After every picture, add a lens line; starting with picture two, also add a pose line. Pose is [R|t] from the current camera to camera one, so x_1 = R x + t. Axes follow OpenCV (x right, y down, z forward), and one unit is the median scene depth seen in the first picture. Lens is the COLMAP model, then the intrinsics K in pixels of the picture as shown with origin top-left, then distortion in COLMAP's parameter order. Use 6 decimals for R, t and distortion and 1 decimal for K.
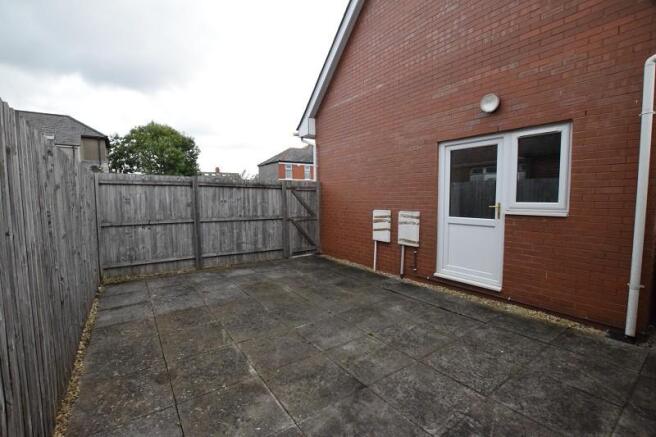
lens RADIAL K [[289.5, 0, 327.7], [0, 289.5, 219.0], [0, 0, 1]] dist [-0.023044, 0.001831]
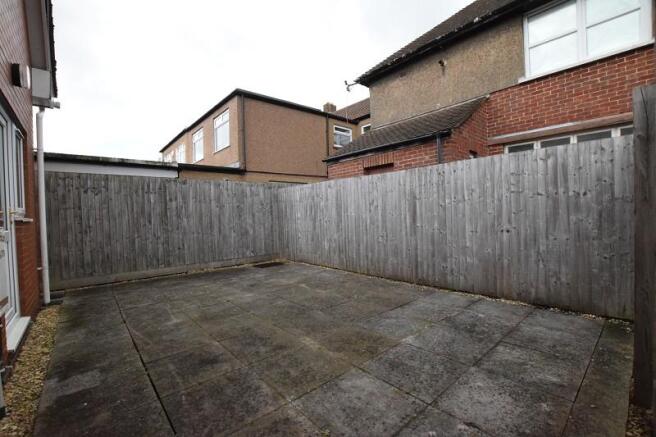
lens RADIAL K [[289.5, 0, 327.2], [0, 289.5, 218.7], [0, 0, 1]] dist [-0.023044, 0.001831]
pose [[-0.993898, 0.038792, -0.103257, -0.144557], [0.029357, 0.995384, 0.091375, -0.071528], [0.106325, 0.087786, -0.990449, 1.813561]]
